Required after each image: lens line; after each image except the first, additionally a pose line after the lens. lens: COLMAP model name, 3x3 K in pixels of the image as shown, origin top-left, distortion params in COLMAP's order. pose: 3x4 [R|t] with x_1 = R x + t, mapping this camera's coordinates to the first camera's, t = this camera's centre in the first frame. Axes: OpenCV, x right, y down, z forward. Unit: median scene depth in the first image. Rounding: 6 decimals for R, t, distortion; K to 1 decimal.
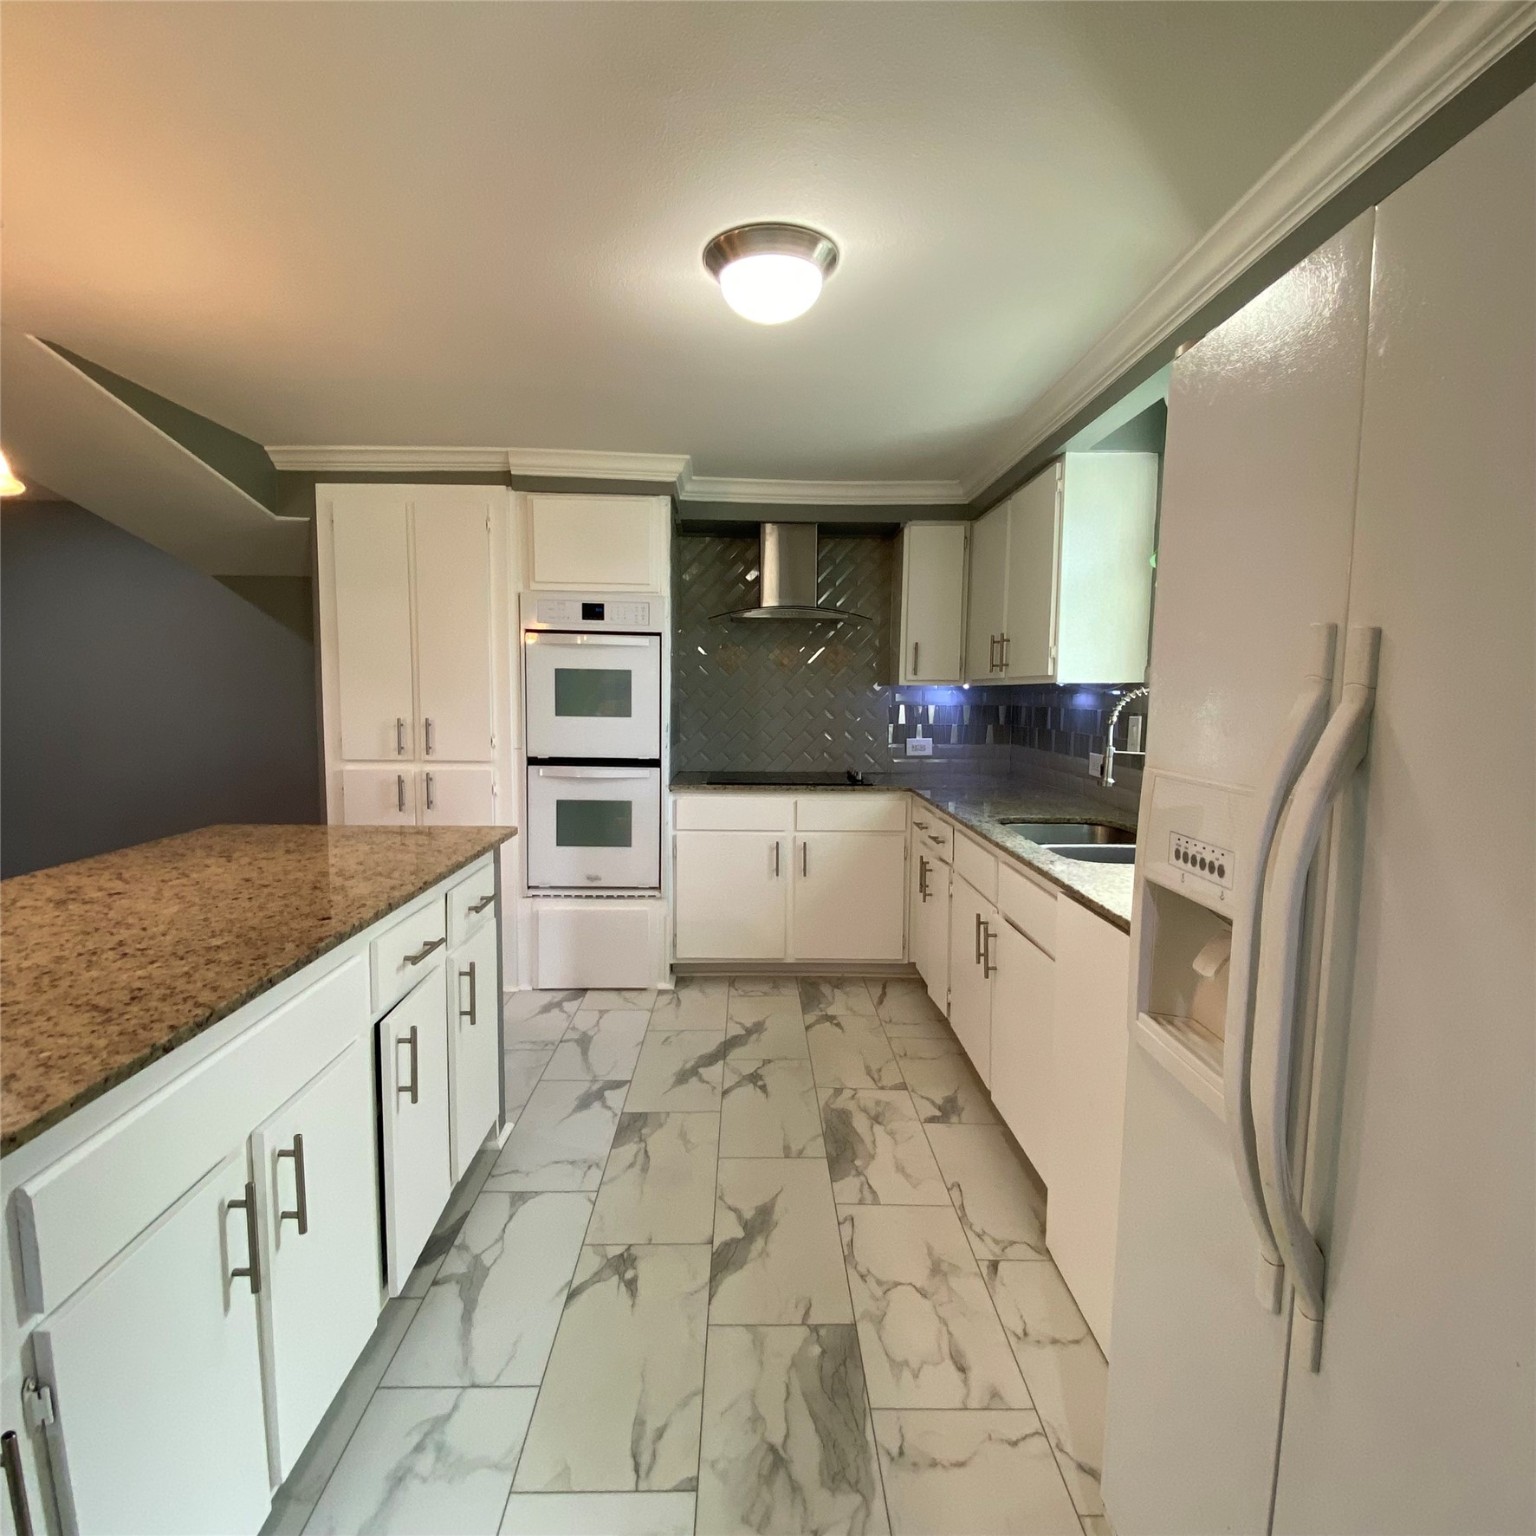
lens RADIAL K [[842.2, 0, 764.2], [0, 842.2, 761.1], [0, 0, 1]] dist [0.067466, -0.000110]
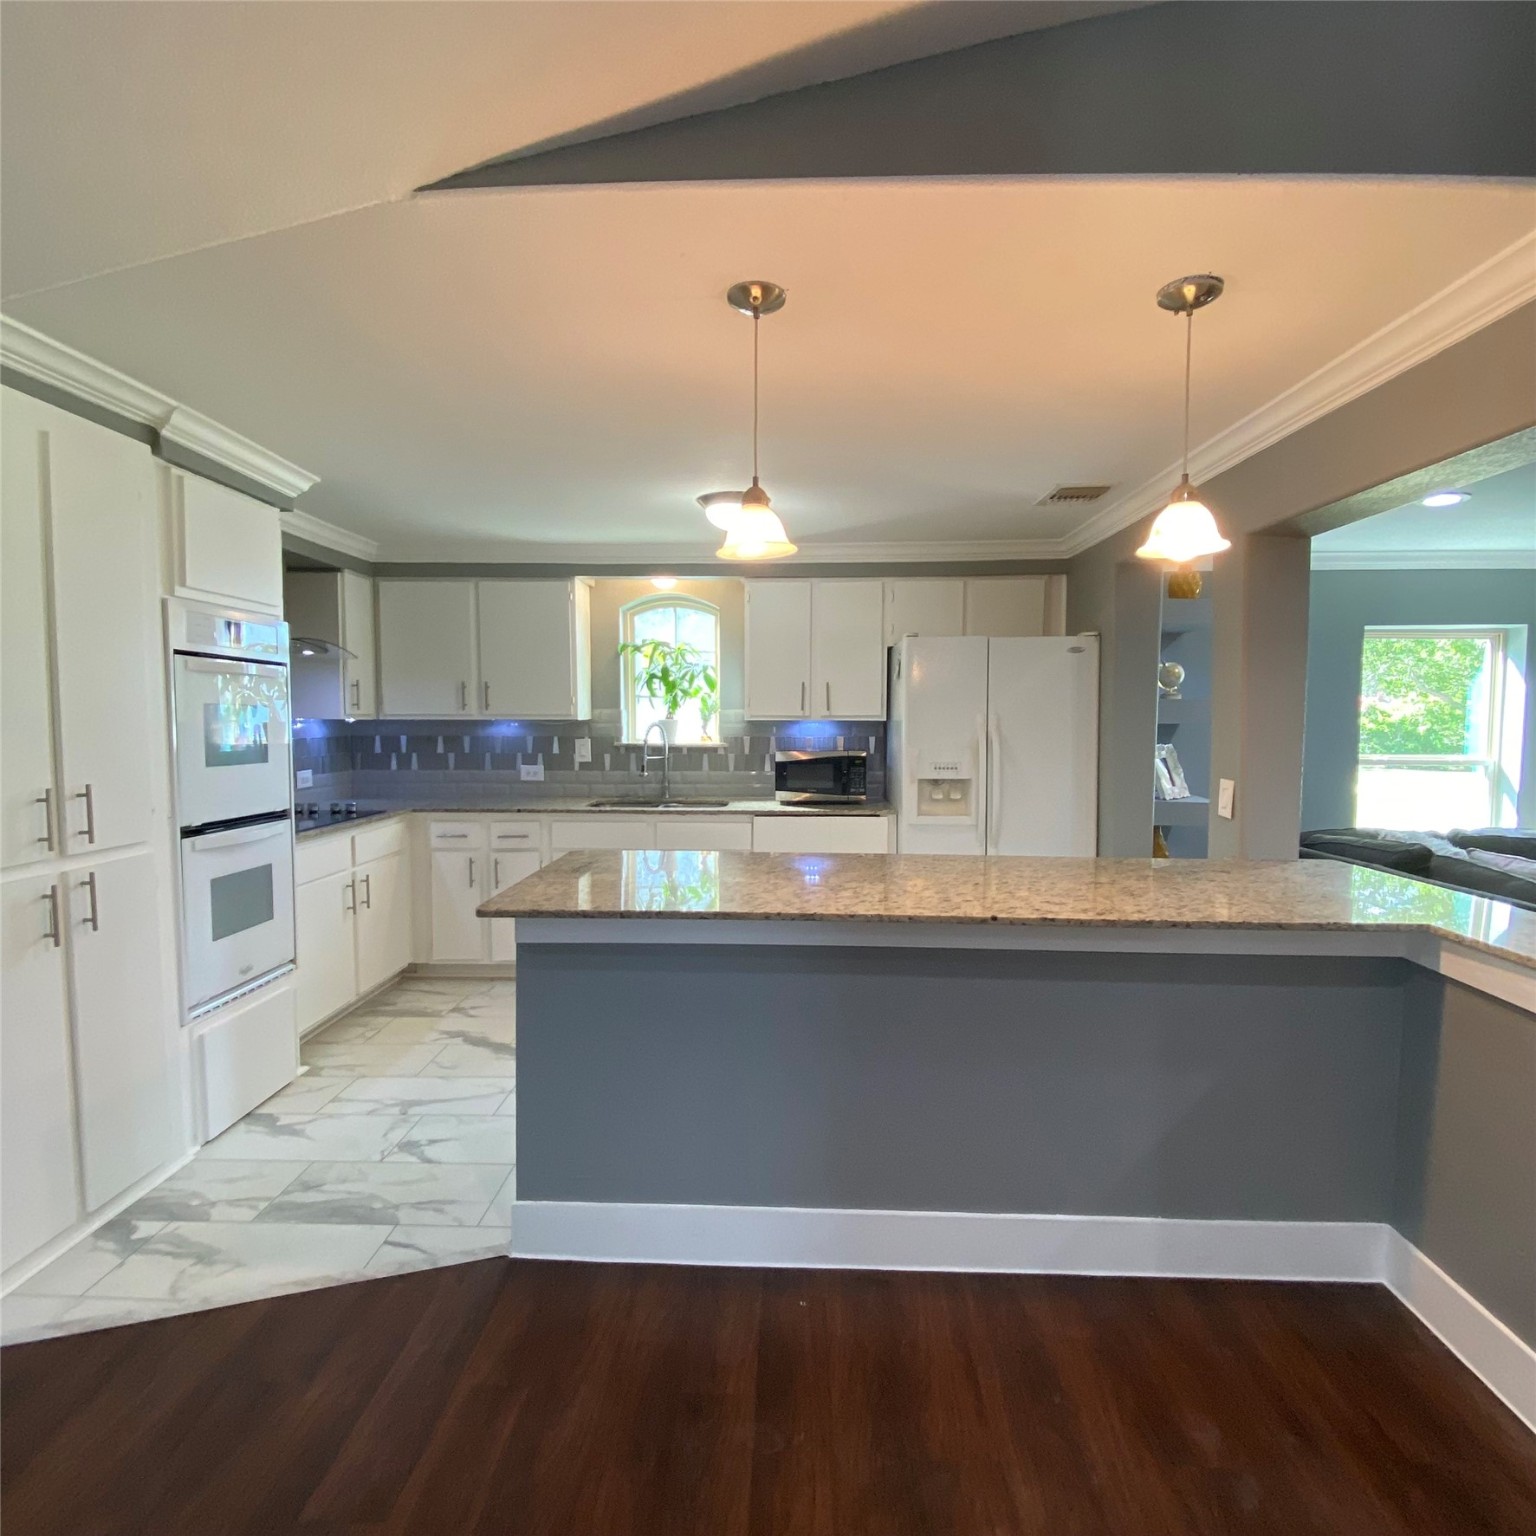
lens RADIAL K [[846.1, 0, 762.4], [0, 846.1, 762.9], [0, 0, 1]] dist [-0.012082, -0.000190]
pose [[0.057247, -0.066896, 0.996116, -0.951606], [0.095274, 0.993565, 0.061249, -0.055541], [-0.993804, 0.091397, 0.063252, 0.459349]]
